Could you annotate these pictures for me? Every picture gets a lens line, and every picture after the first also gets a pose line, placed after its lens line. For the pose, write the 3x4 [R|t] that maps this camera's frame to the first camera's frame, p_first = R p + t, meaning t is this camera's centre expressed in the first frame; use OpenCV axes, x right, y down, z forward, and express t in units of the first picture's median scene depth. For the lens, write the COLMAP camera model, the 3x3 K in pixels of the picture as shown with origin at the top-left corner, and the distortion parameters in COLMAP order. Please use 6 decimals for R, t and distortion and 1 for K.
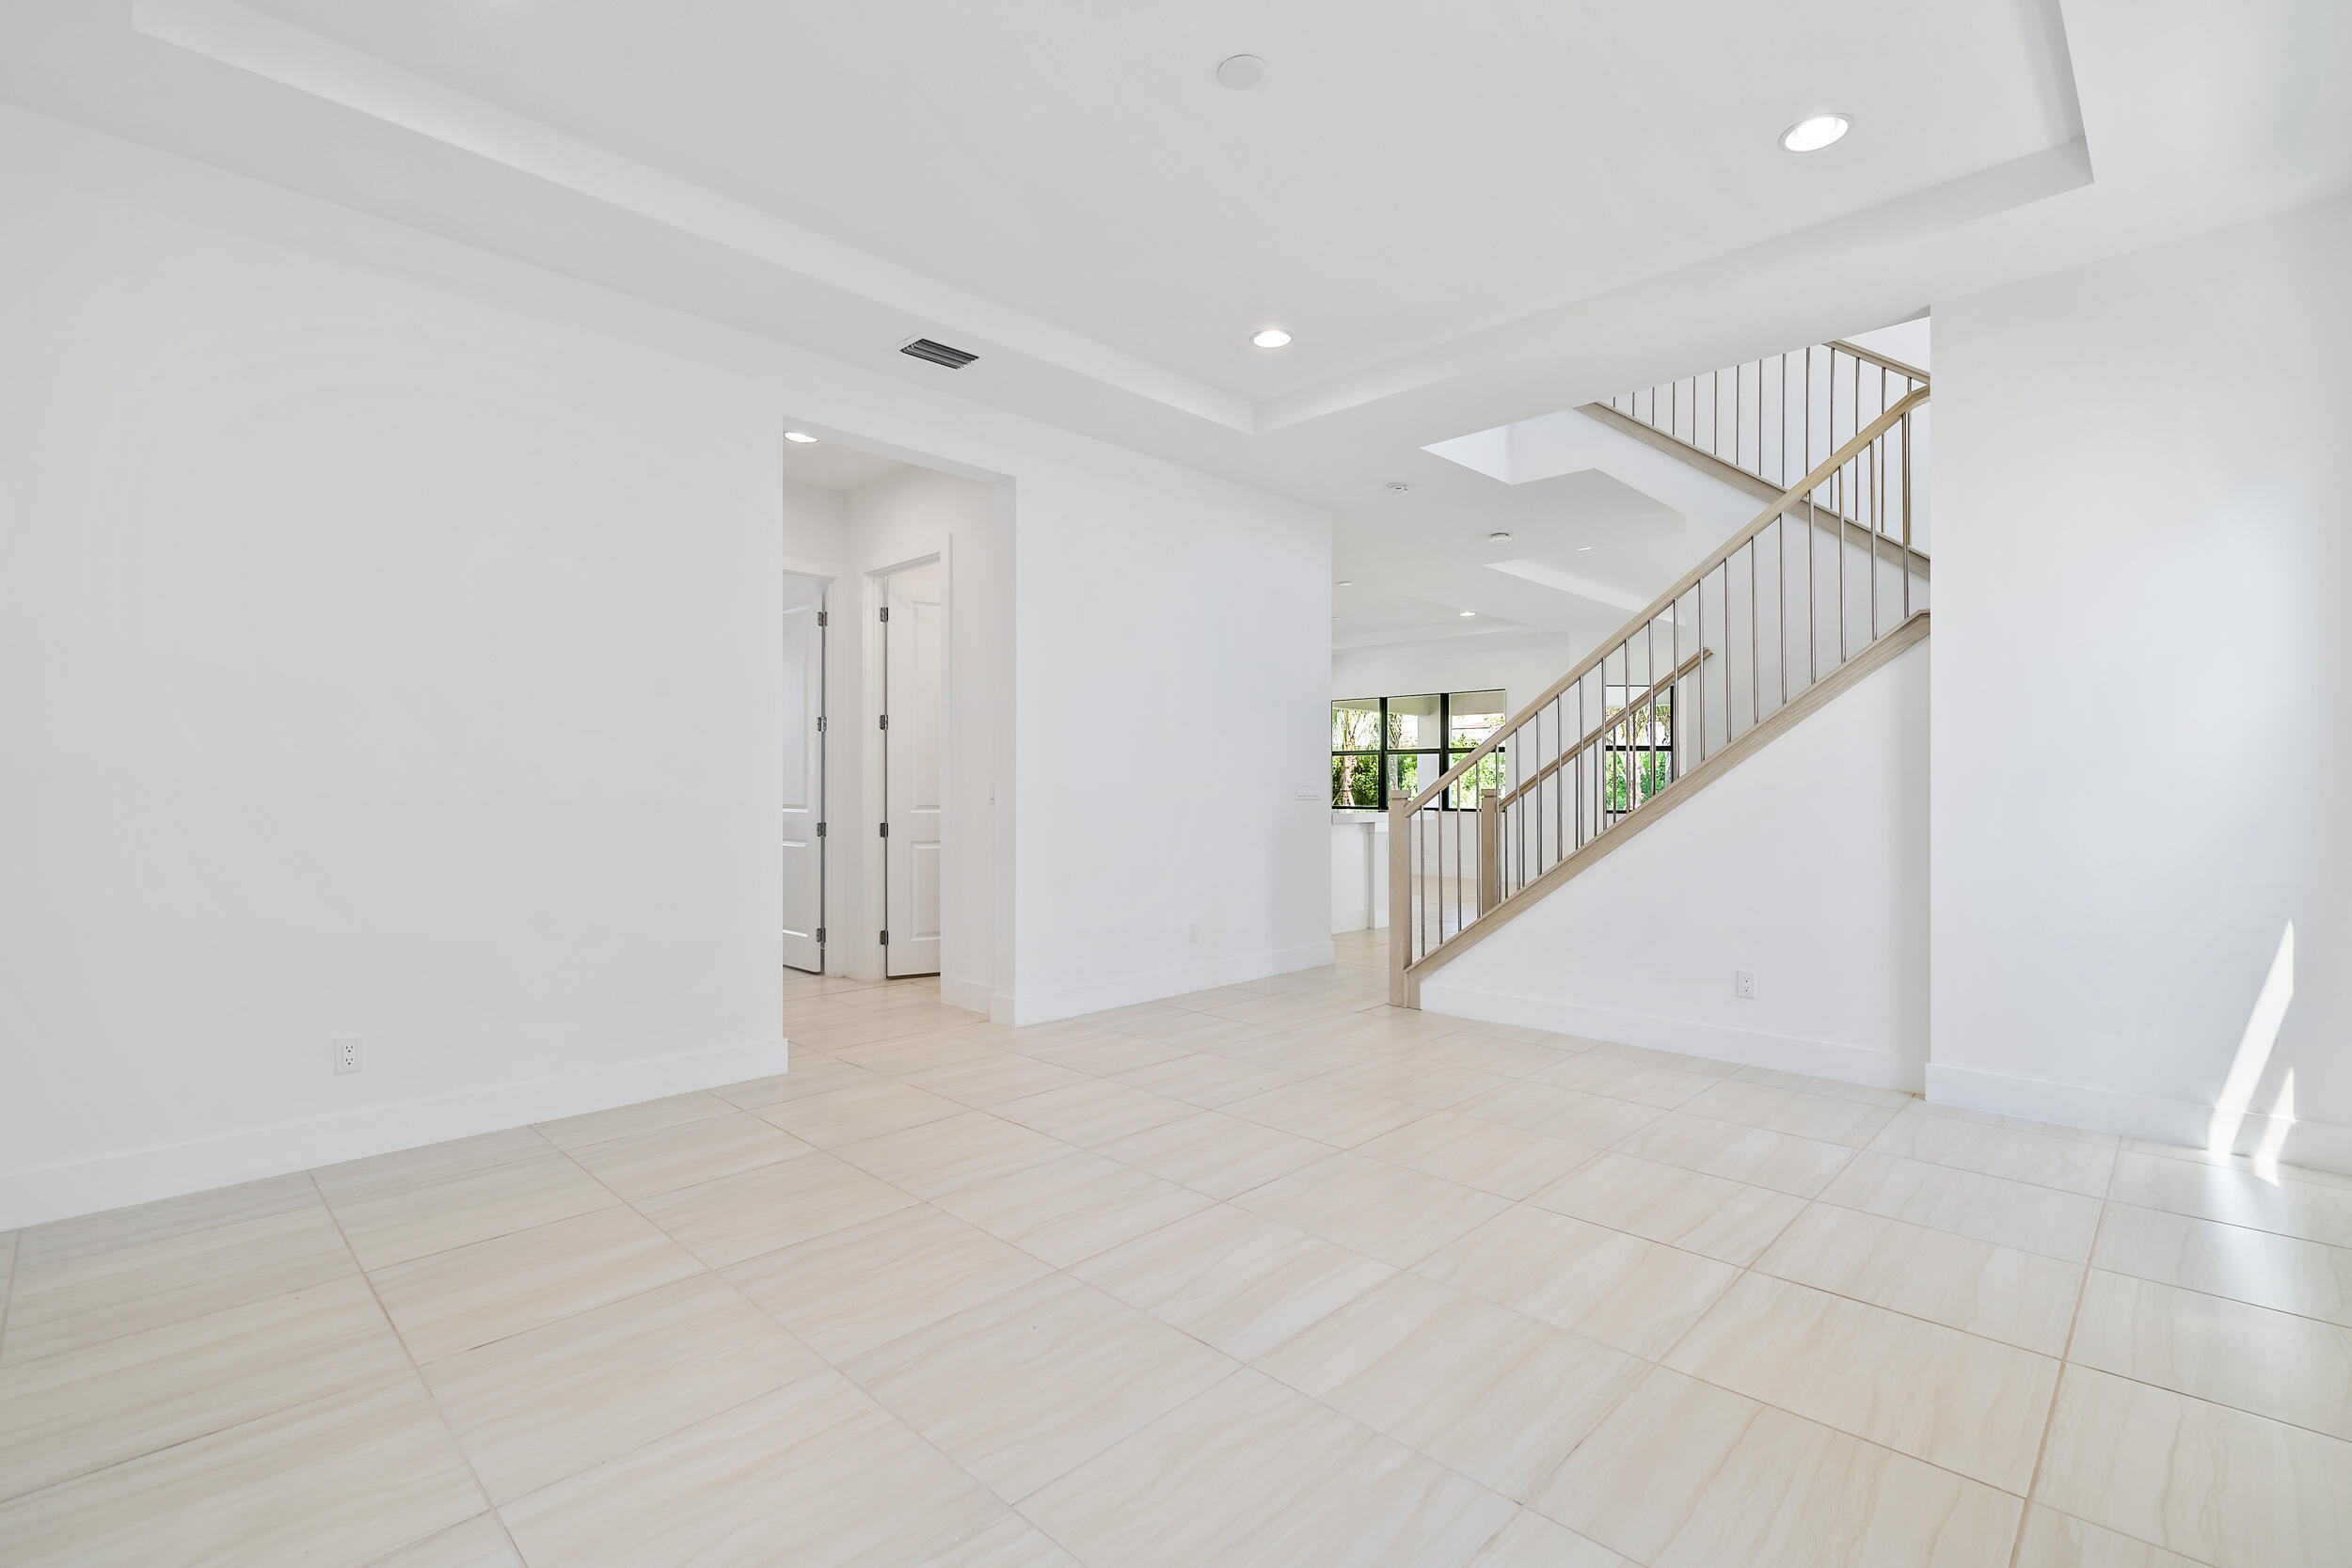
lens RADIAL K [[1076.5, 0, 1180.2], [0, 1076.5, 786.1], [0, 0, 1]] dist [-0.001777, 0.001070]
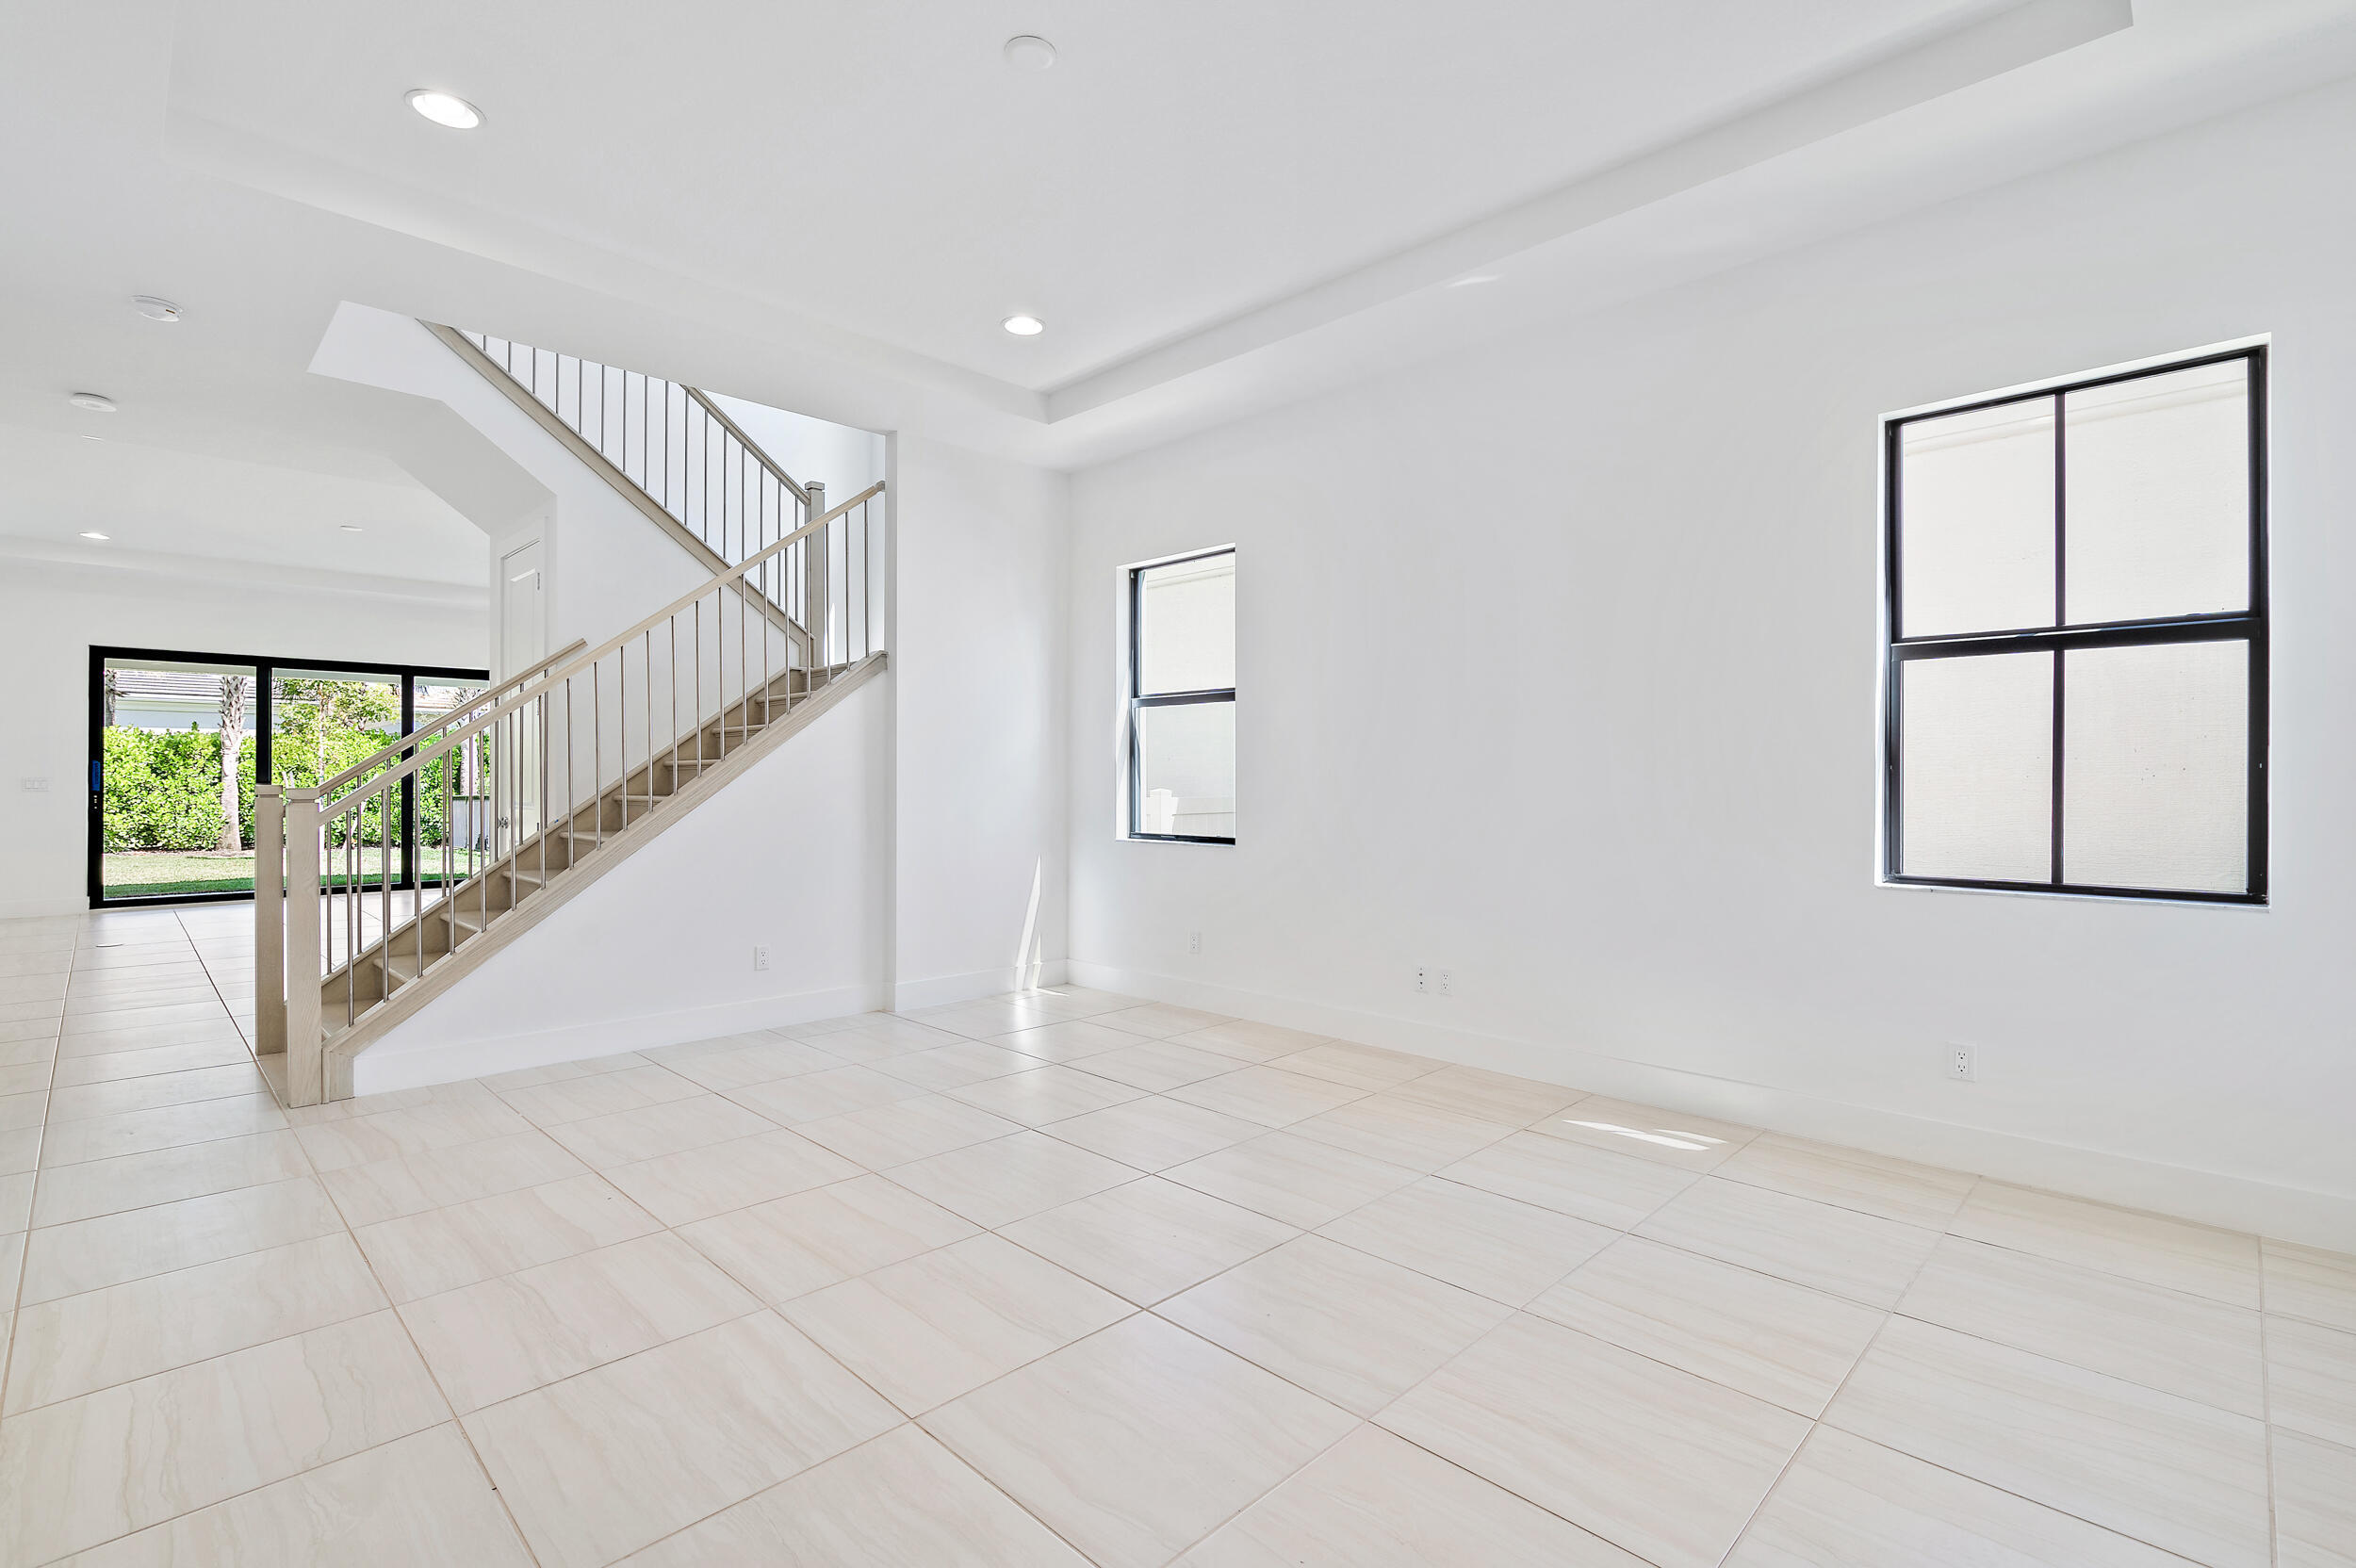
lens RADIAL K [[1078.4, 0, 1173.5], [0, 1078.4, 780.4], [0, 0, 1]] dist [-0.001777, 0.001070]
pose [[0.002299, -0.000929, 0.999997, -0.528795], [0.001120, 0.999999, 0.000926, -0.001790], [-0.999997, 0.001118, 0.002301, 0.497346]]
